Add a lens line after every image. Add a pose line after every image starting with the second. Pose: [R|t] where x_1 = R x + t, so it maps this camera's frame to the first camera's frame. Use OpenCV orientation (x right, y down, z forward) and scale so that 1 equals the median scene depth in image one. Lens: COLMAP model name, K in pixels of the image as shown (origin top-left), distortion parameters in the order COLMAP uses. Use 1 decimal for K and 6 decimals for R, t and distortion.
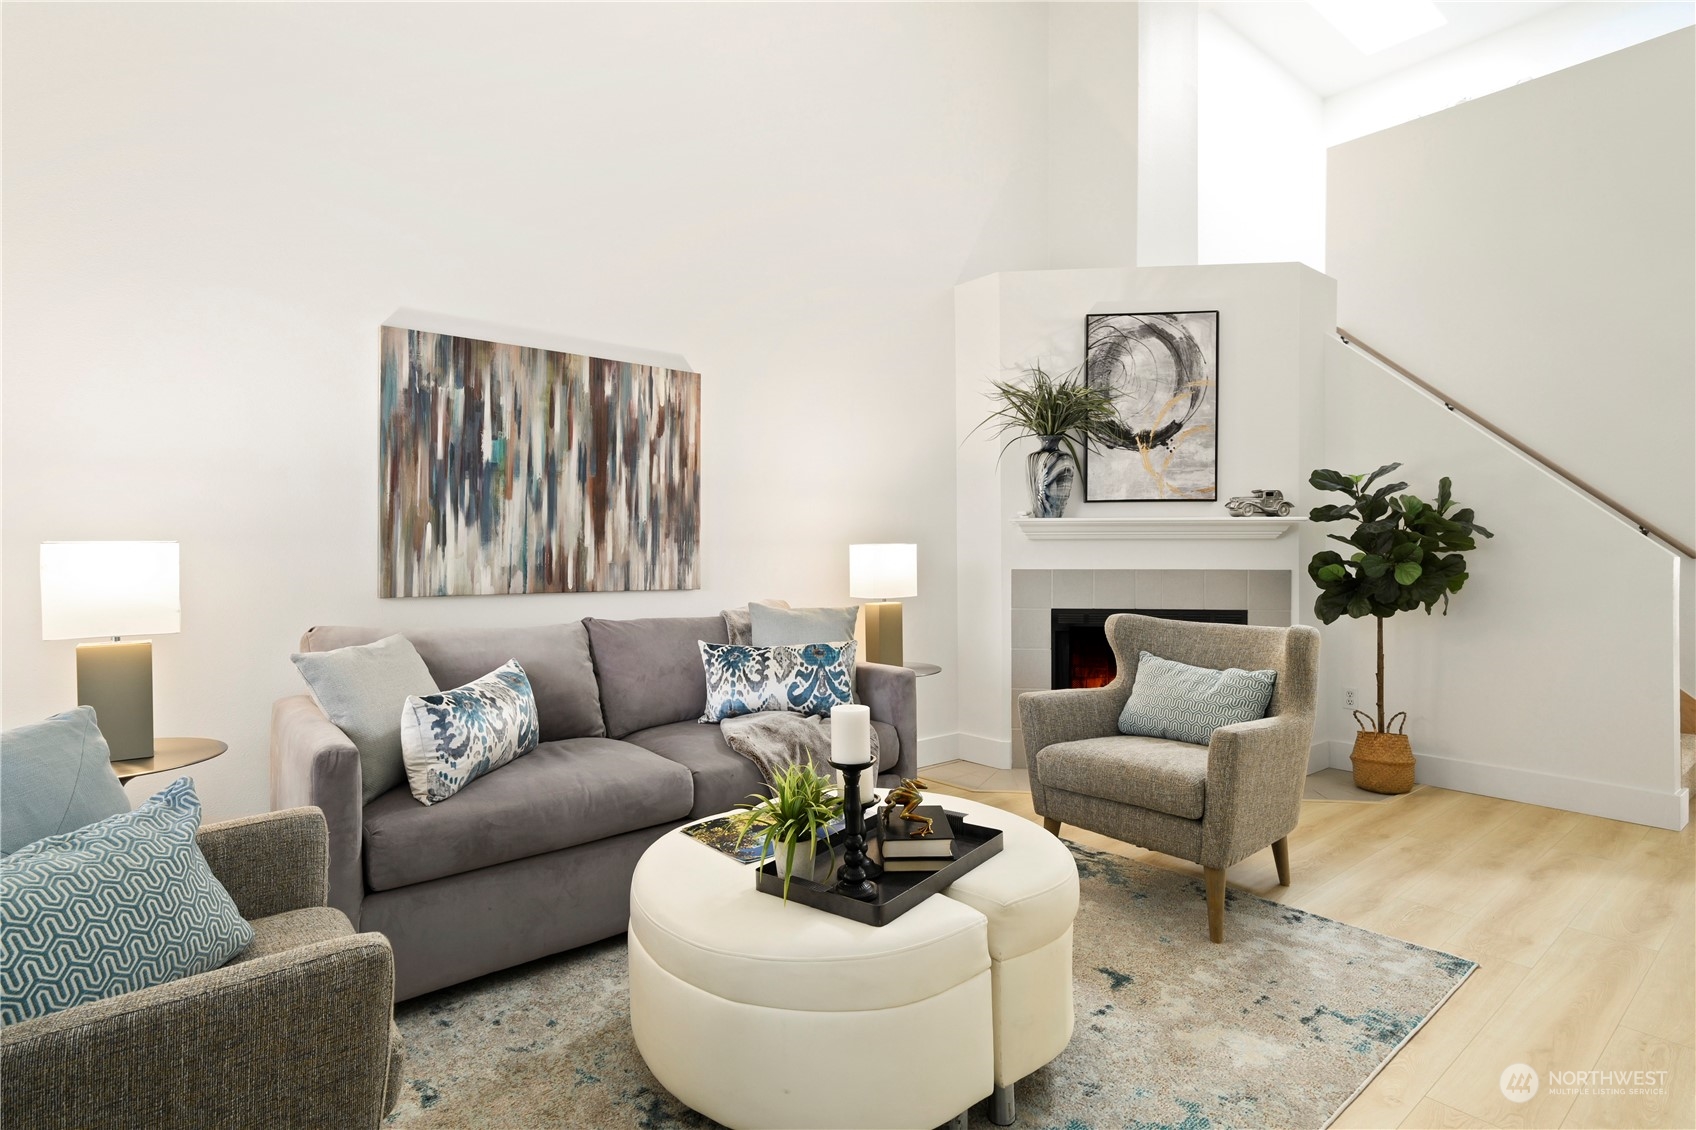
lens RADIAL K [[860.7, 0, 836.7], [0, 860.7, 559.5], [0, 0, 1]] dist [-0.002213, 0.000131]
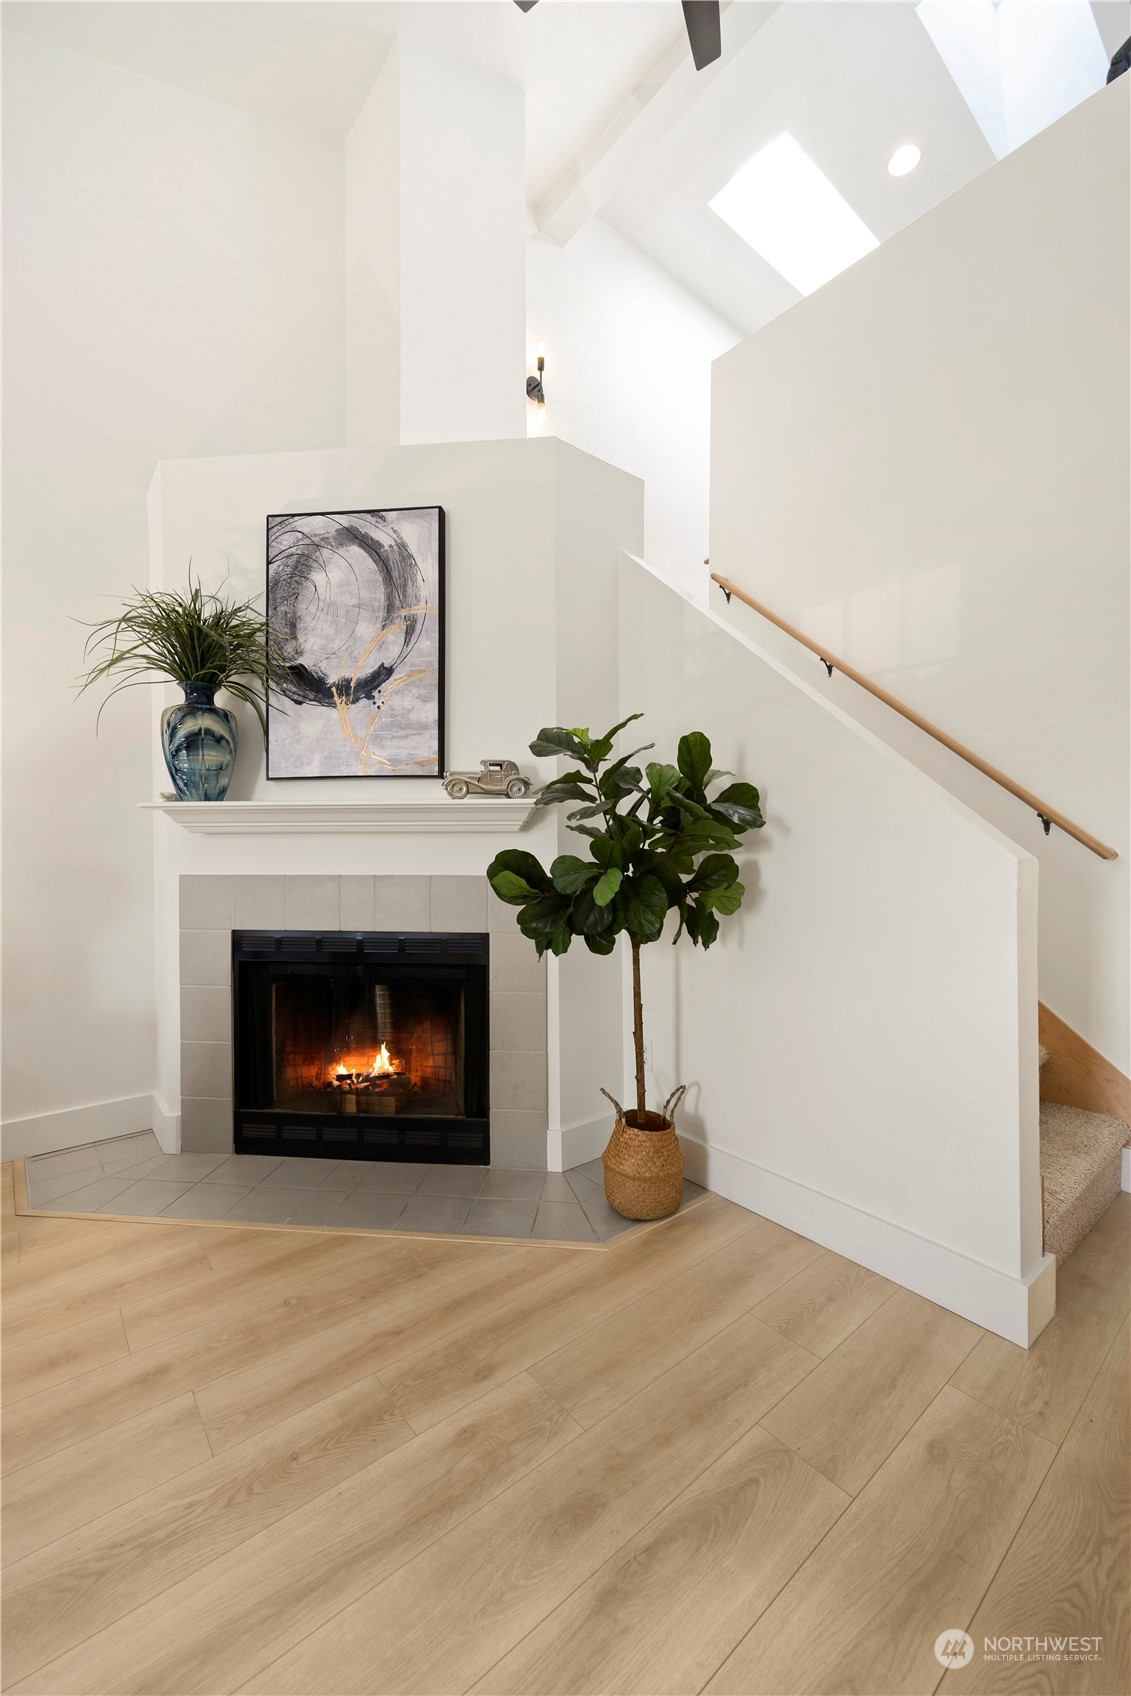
lens RADIAL K [[682.1, 0, 562.4], [0, 682.1, 854.2], [0, 0, 1]] dist [-0.002474, 0.000539]
pose [[0.999843, -0.000316, 0.017733, 0.514122], [0.000428, 0.999980, -0.006331, -0.002154], [-0.017731, 0.006338, 0.999823, 0.429500]]
